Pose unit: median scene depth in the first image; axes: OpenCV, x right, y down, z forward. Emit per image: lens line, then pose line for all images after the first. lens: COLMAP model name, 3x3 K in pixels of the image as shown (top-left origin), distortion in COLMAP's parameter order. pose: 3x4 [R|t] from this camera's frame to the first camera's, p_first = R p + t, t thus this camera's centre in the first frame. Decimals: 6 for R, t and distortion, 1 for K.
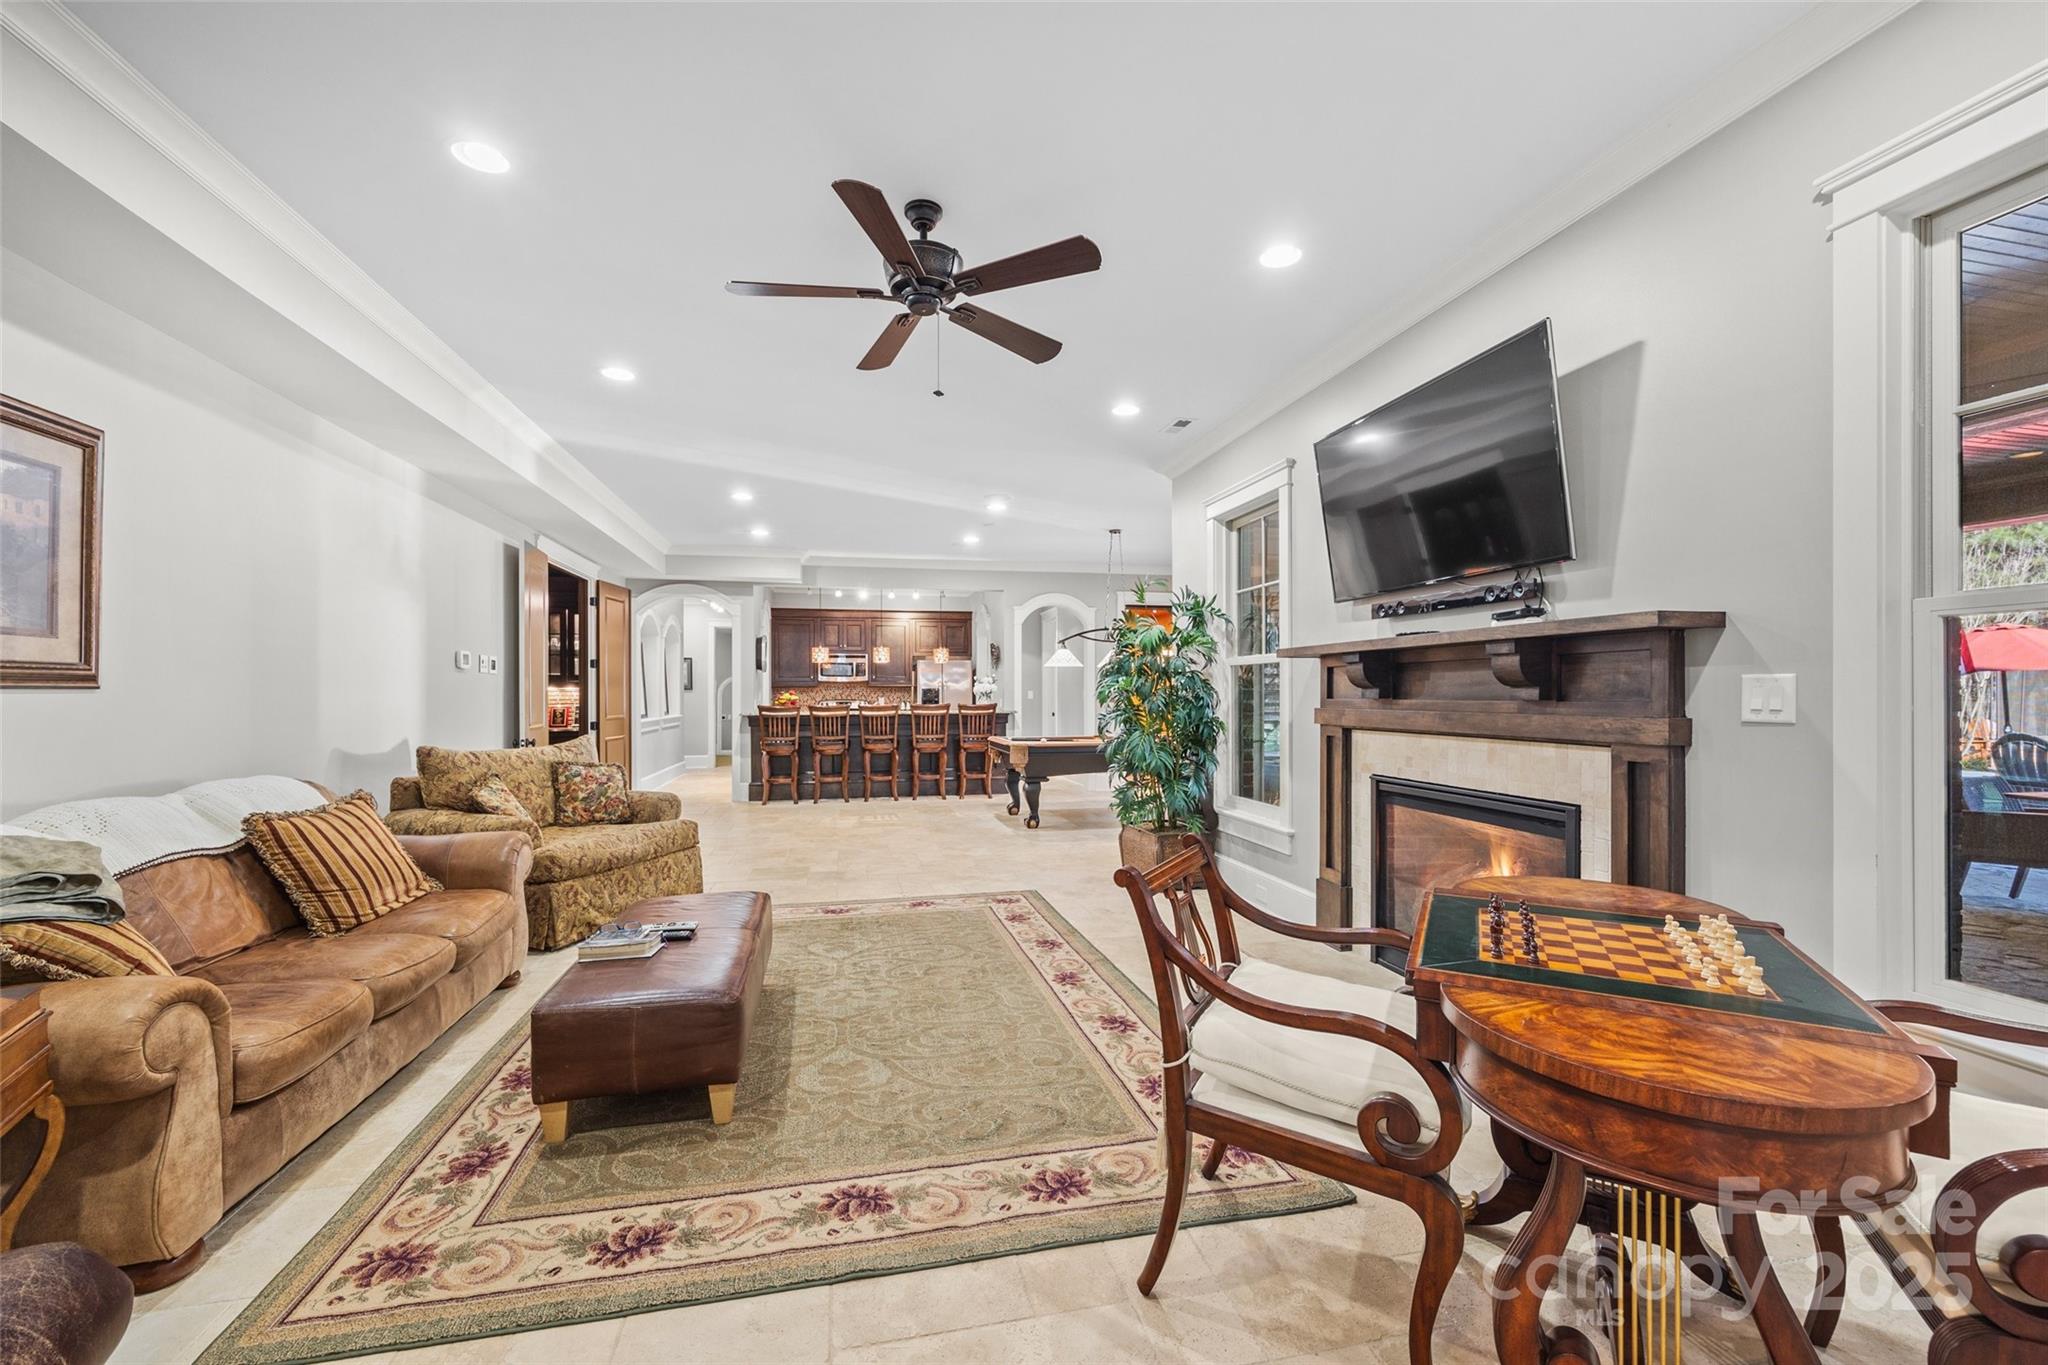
lens RADIAL K [[824.9, 0, 1023.1], [0, 824.9, 680.9], [0, 0, 1]] dist [-0.000426, 0.000628]
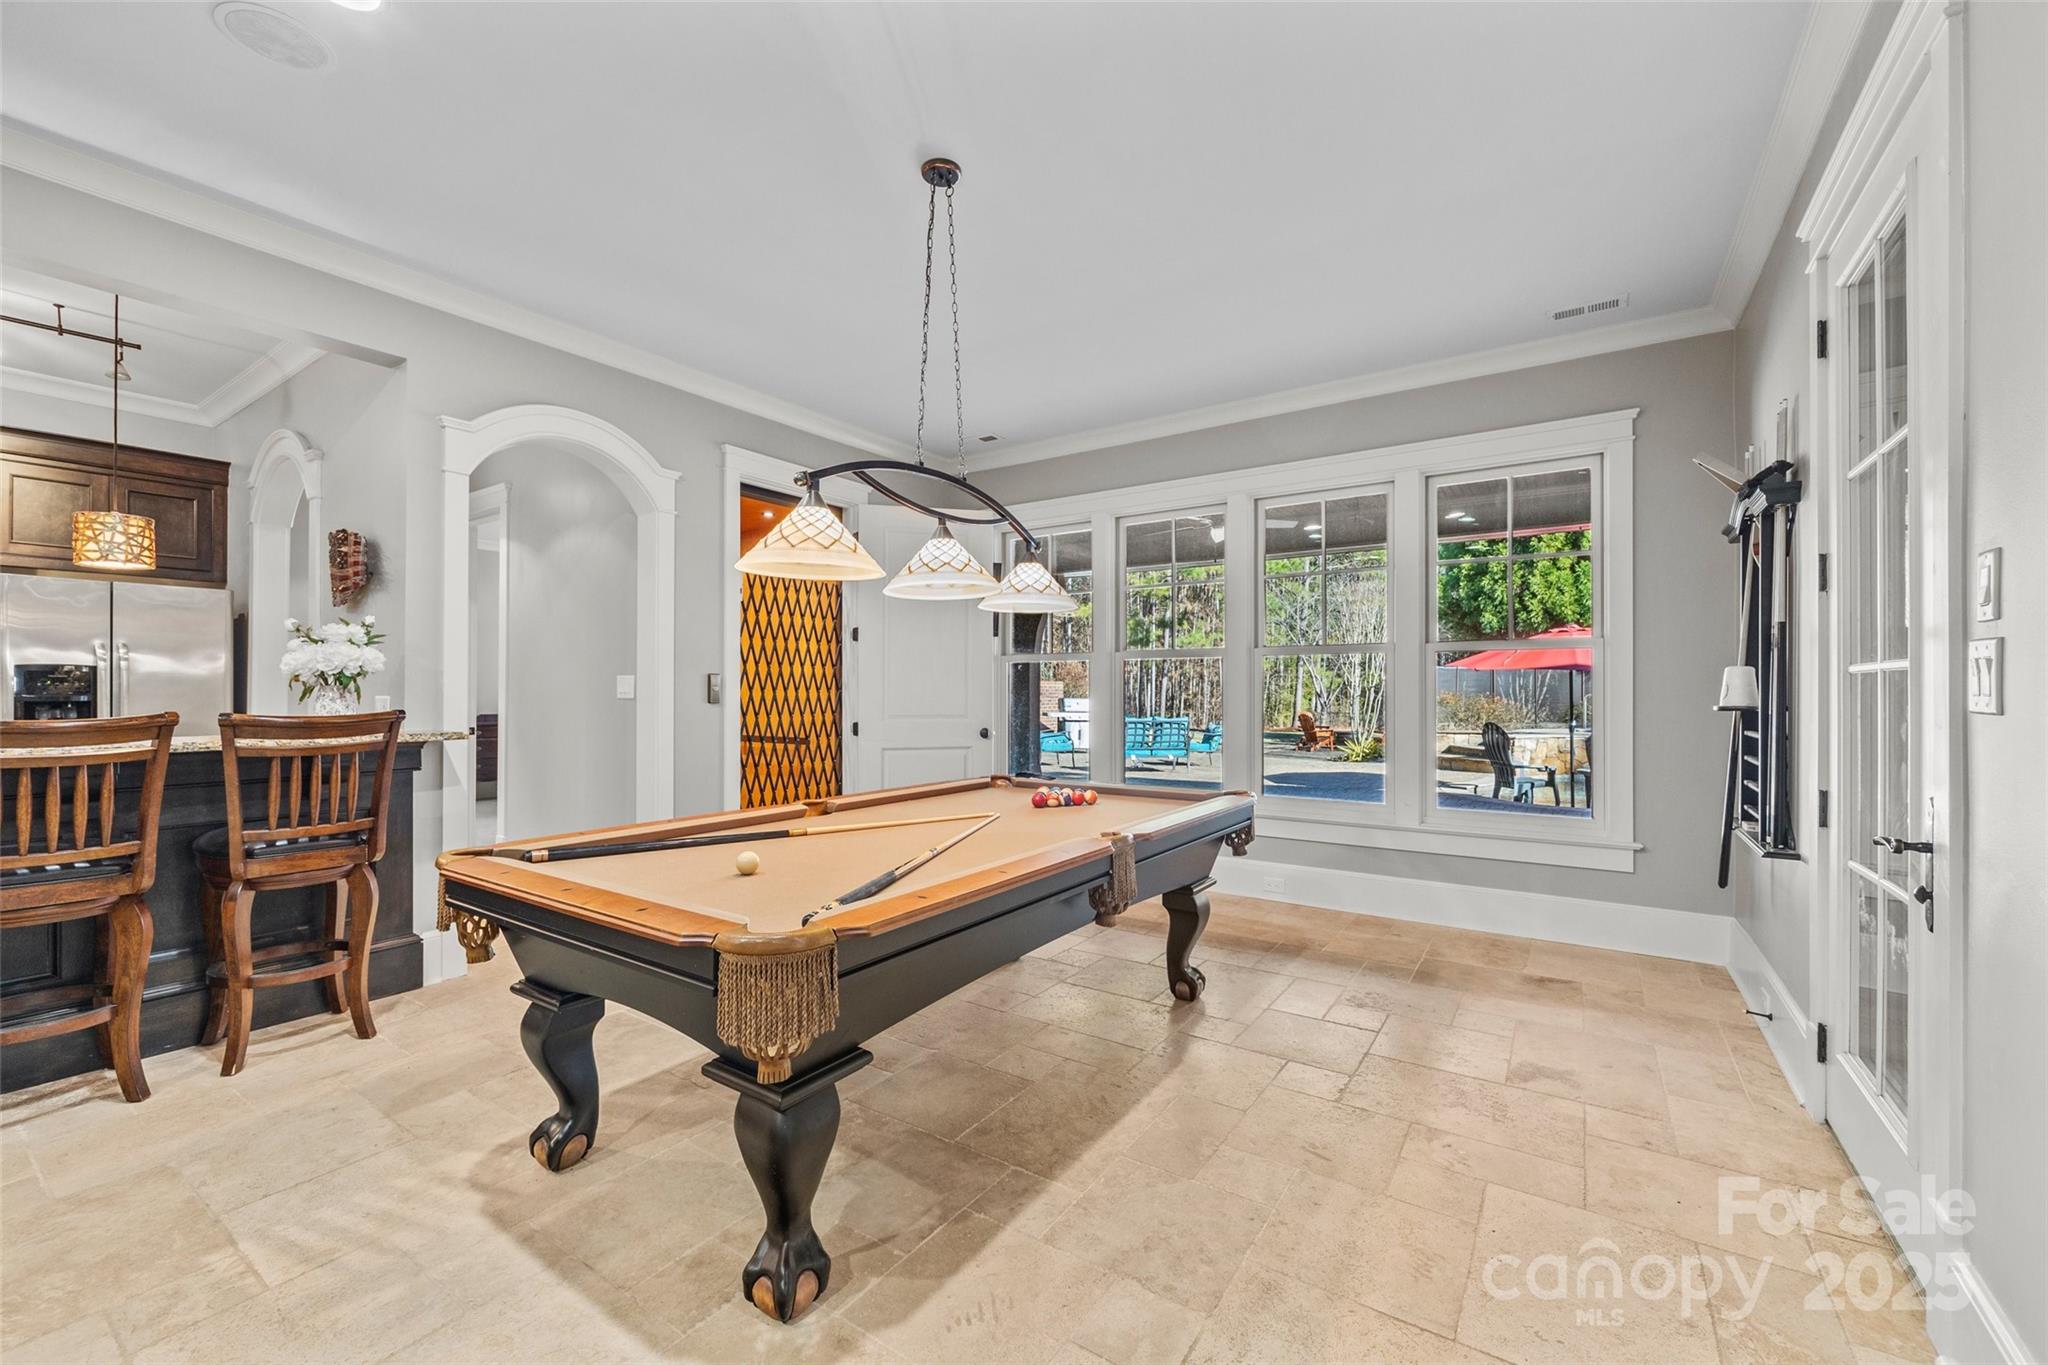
lens RADIAL K [[824.9, 0, 1022.9], [0, 824.9, 689.0], [0, 0, 1]] dist [-0.000426, 0.000628]
pose [[0.730490, 0.002221, 0.682920, -0.069595], [-0.001501, 0.999998, -0.001647, 0.019452], [-0.682922, 0.000178, 0.730491, 0.622969]]
